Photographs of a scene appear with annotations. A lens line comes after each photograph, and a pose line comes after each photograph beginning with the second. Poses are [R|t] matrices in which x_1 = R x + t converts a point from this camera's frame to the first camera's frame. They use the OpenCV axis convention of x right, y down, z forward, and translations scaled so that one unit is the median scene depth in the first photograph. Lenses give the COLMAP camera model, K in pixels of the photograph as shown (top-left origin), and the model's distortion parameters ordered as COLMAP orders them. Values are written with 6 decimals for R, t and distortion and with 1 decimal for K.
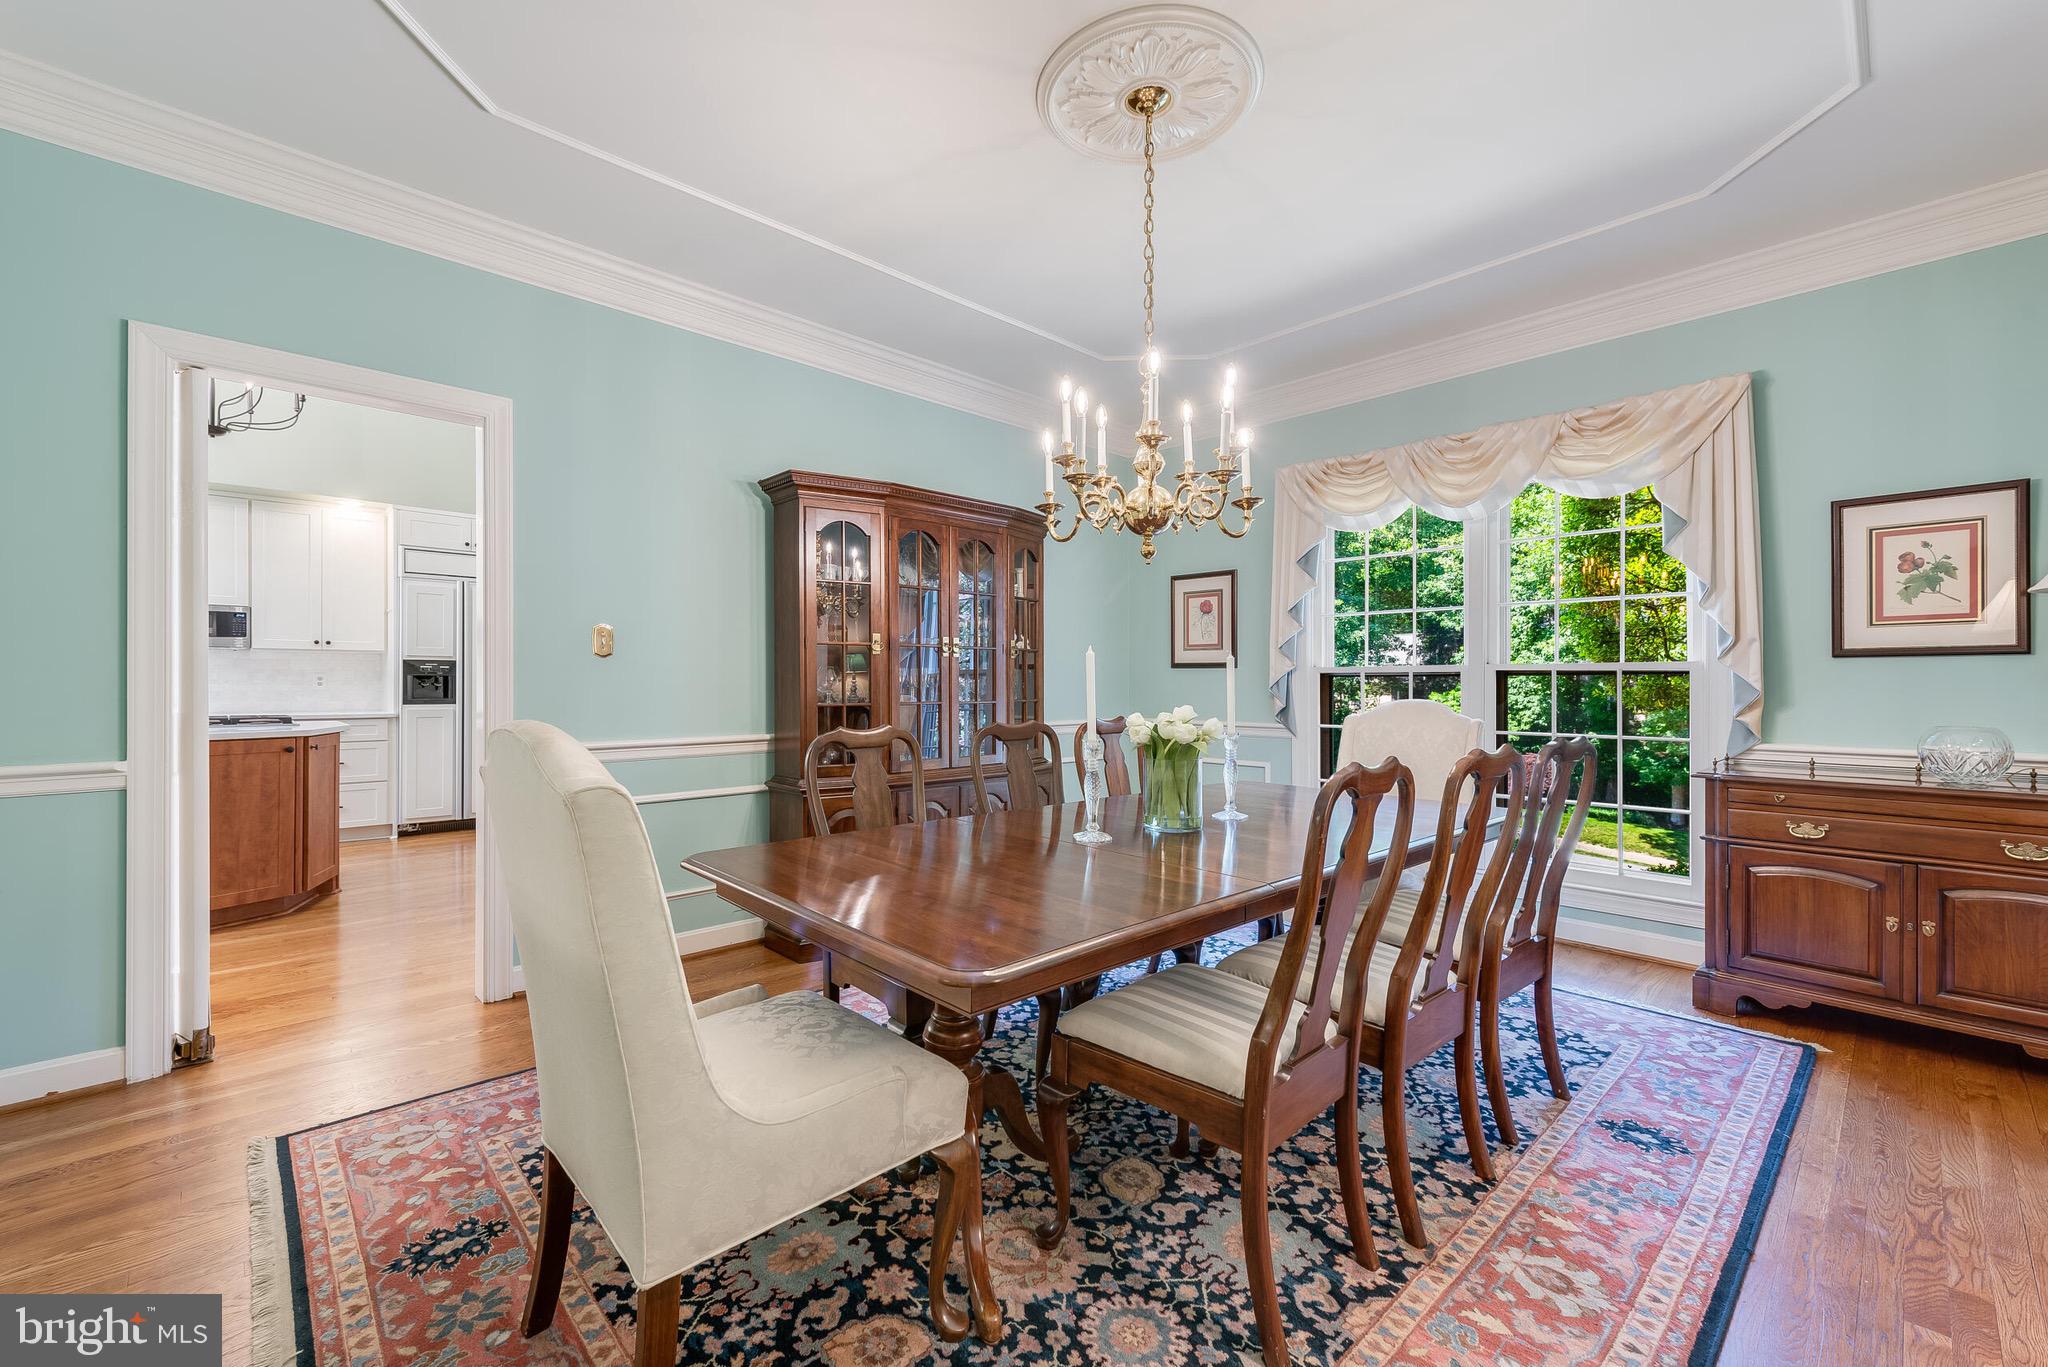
lens RADIAL K [[835.8, 0, 1003.1], [0, 835.8, 684.0], [0, 0, 1]] dist [-0.001889, -0.000202]
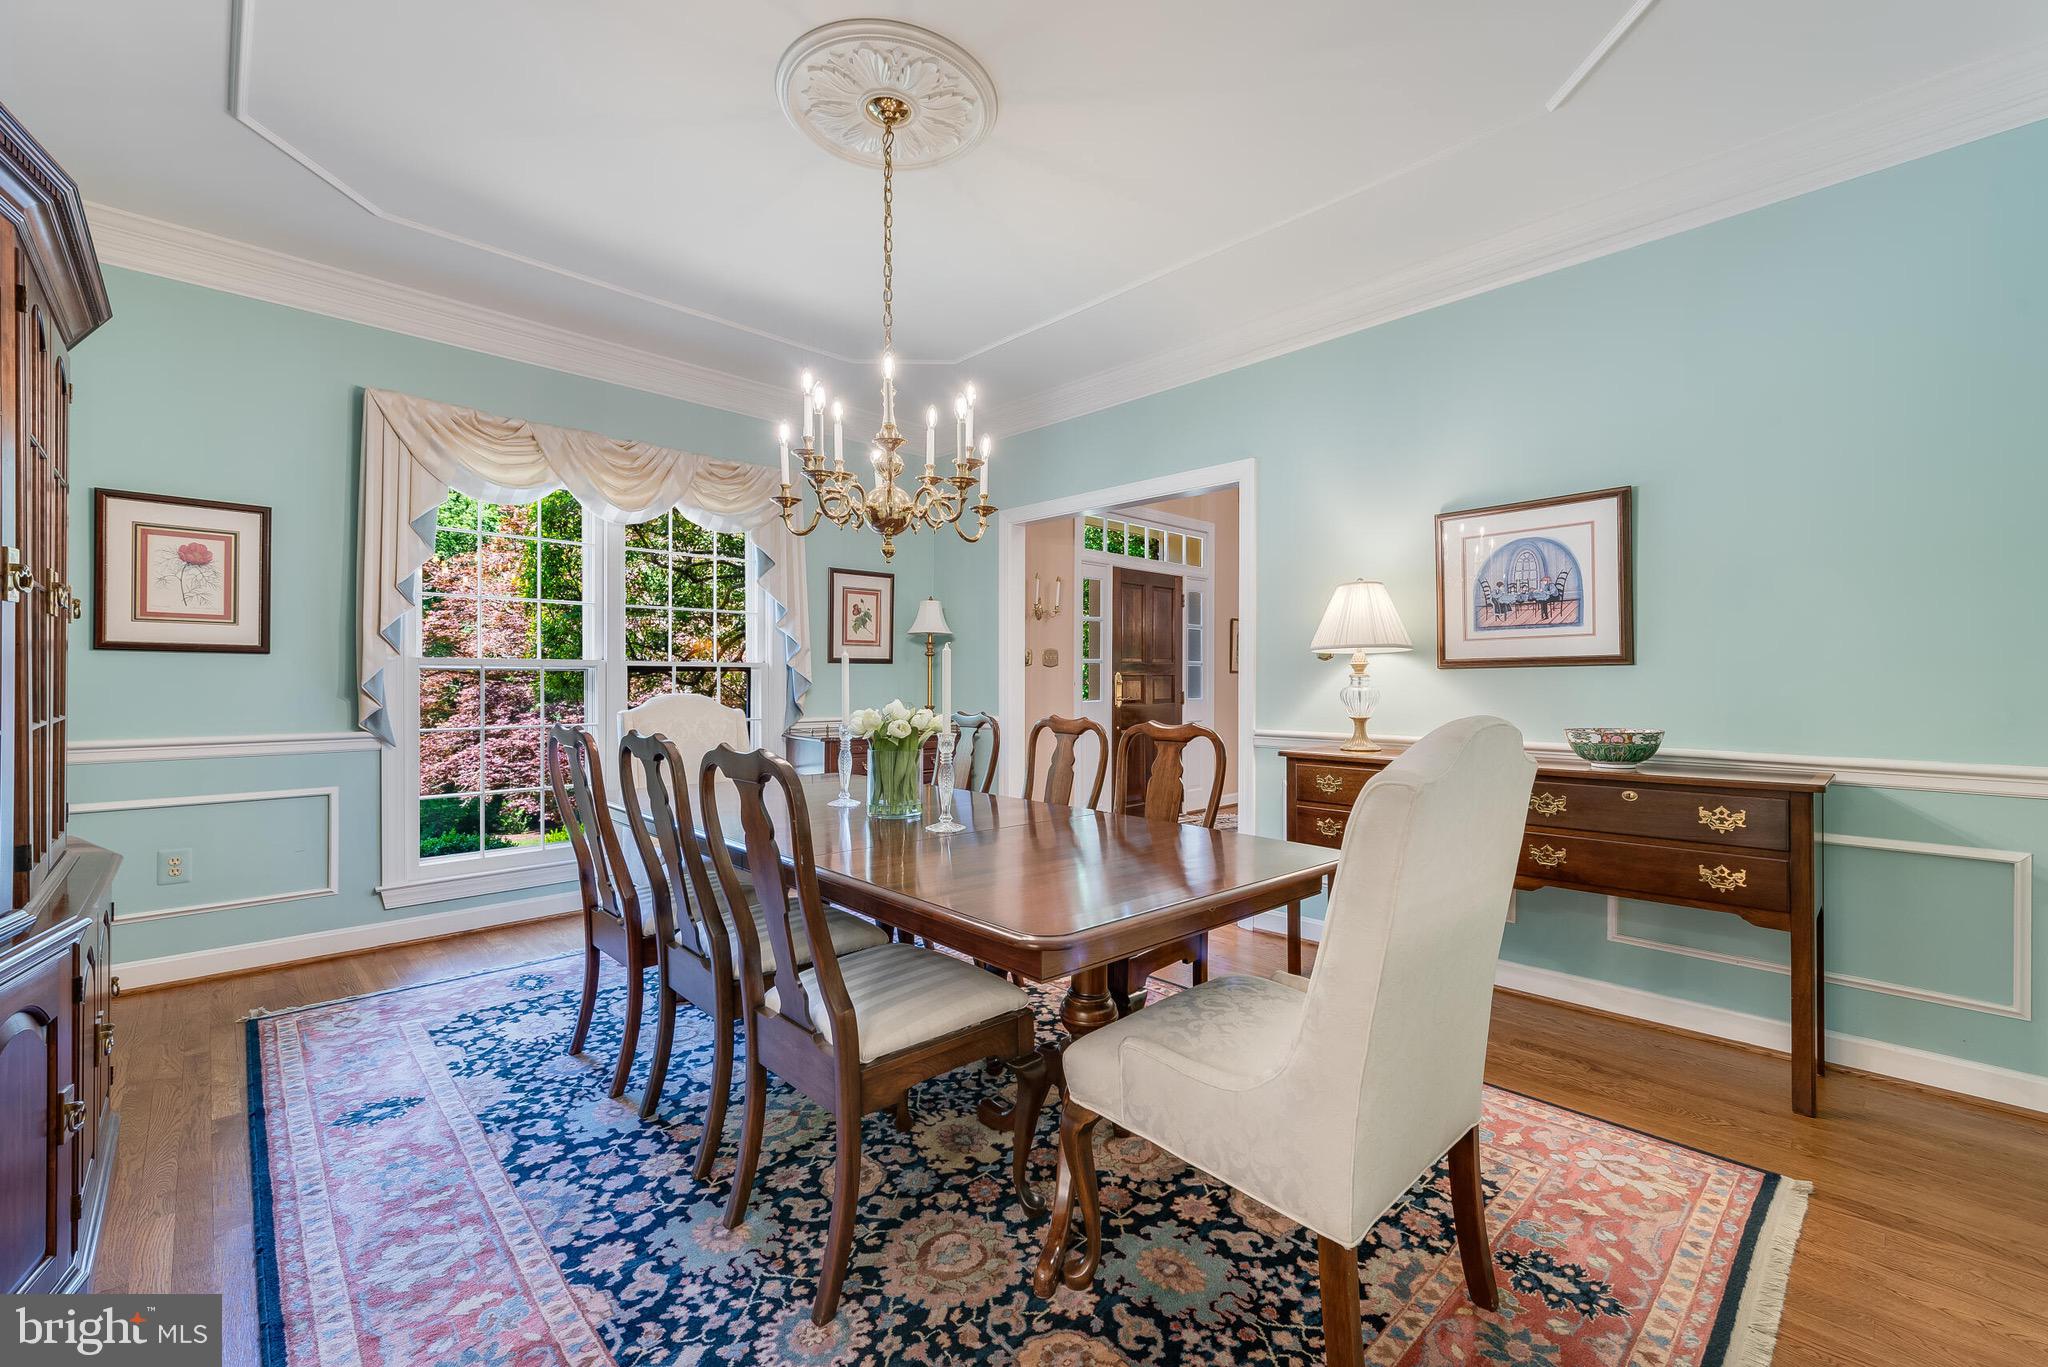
lens RADIAL K [[845.5, 0, 1026.9], [0, 845.5, 676.4], [0, 0, 1]] dist [-0.001697, -0.000143]
pose [[-0.020413, 0.004641, 0.999781, -0.997960], [-0.002147, 0.999987, -0.004686, 0.001565], [-0.999789, -0.002242, -0.020403, 0.976705]]
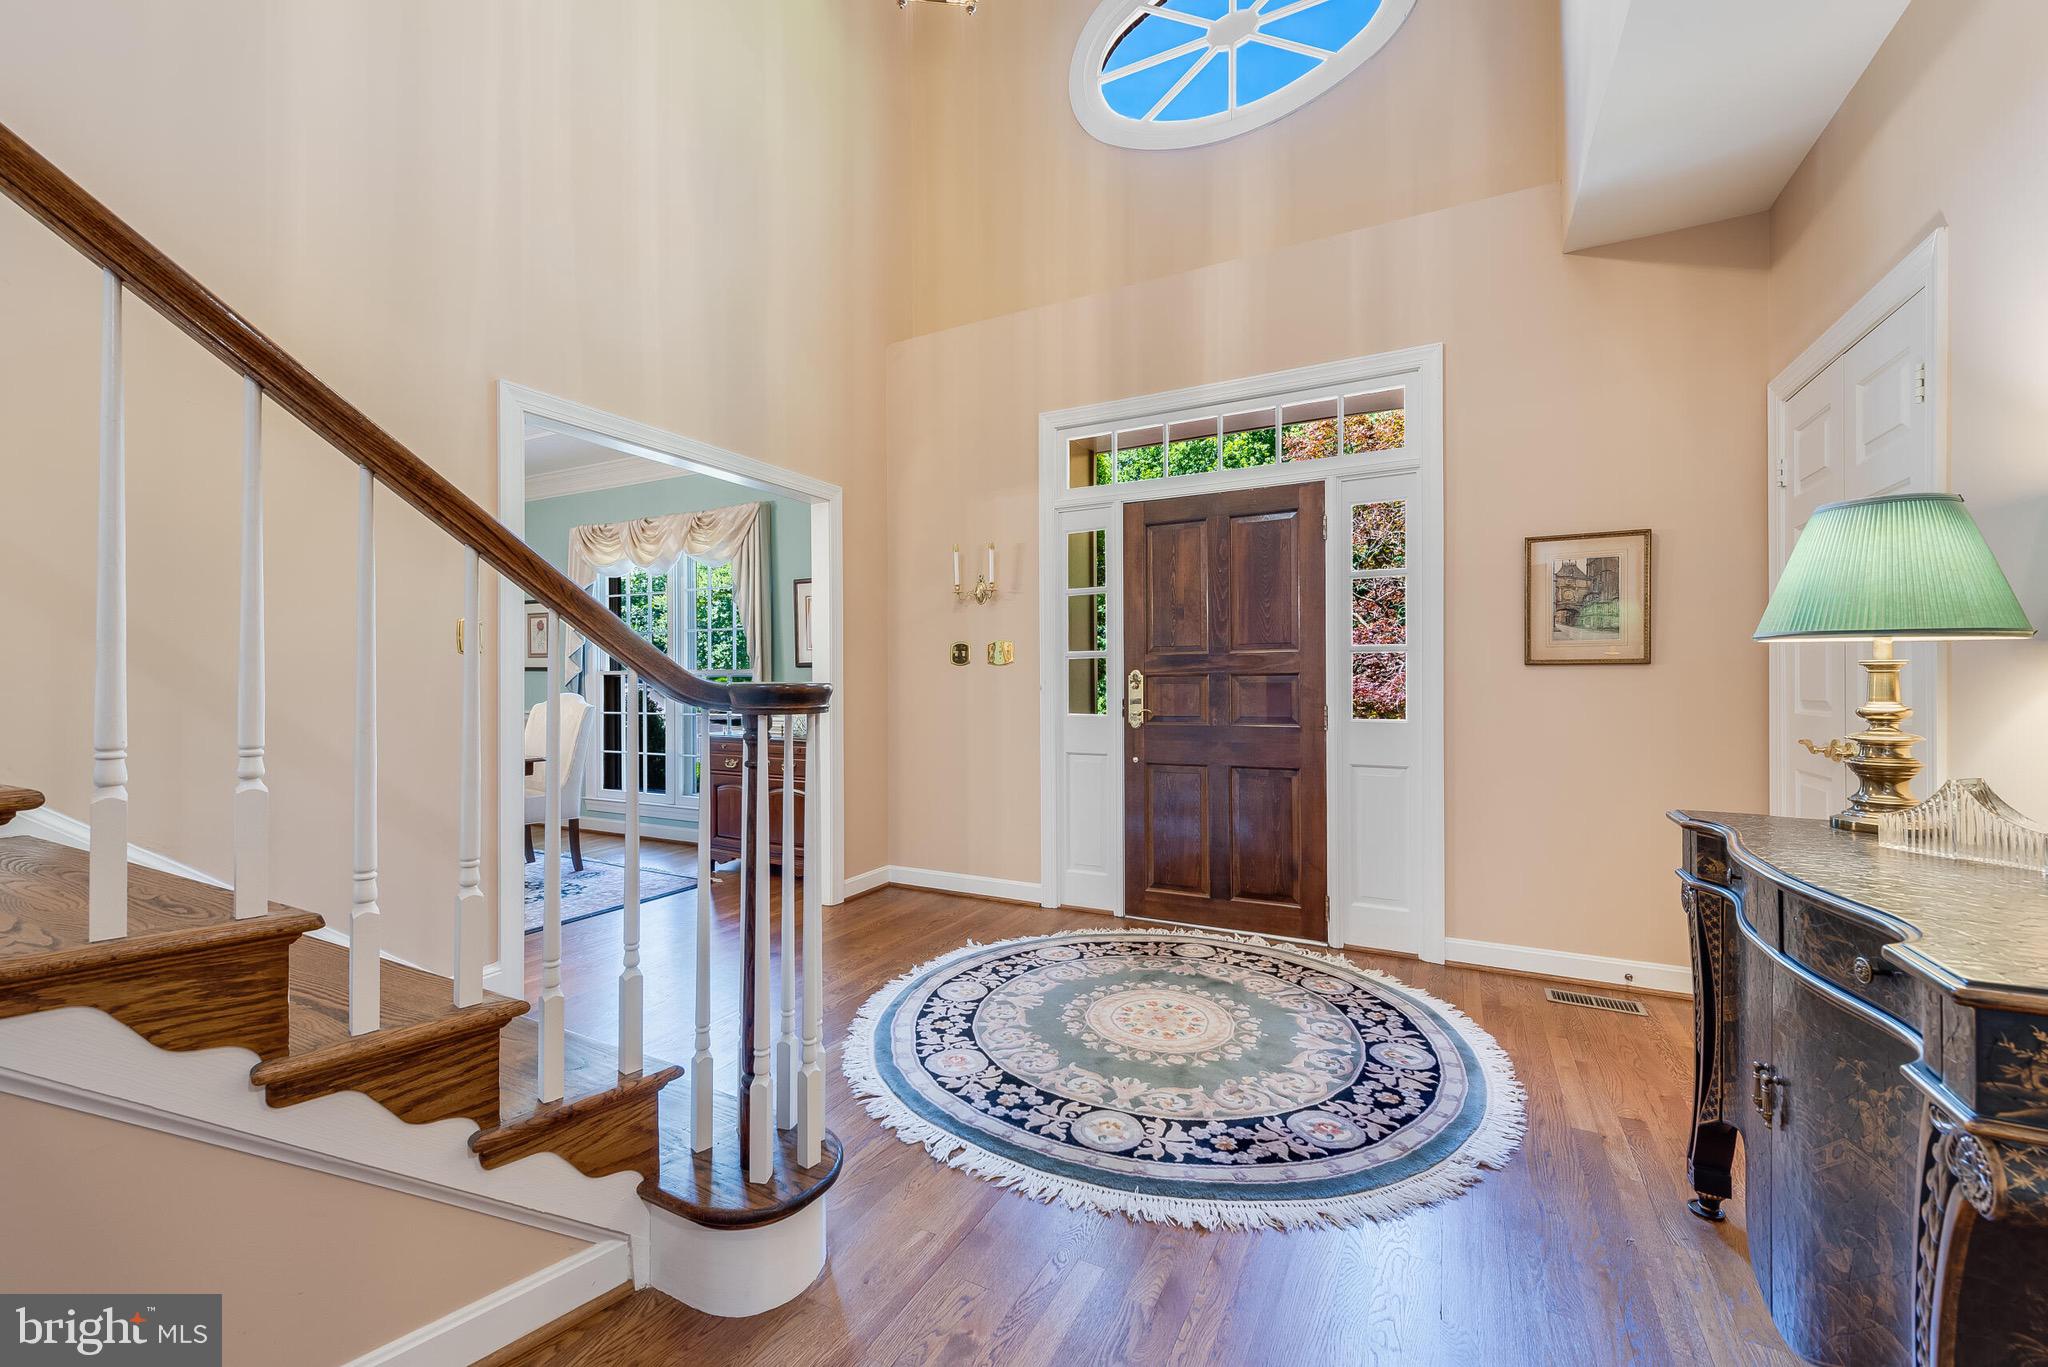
lens RADIAL K [[808.9, 0, 1024.3], [0, 808.9, 684.5], [0, 0, 1]] dist [0.015384, -0.002219]
pose [[0.942724, -0.006345, 0.333513, 1.342163], [0.003856, 0.999960, 0.008125, -0.015032], [-0.333551, -0.006374, 0.942711, -1.181018]]
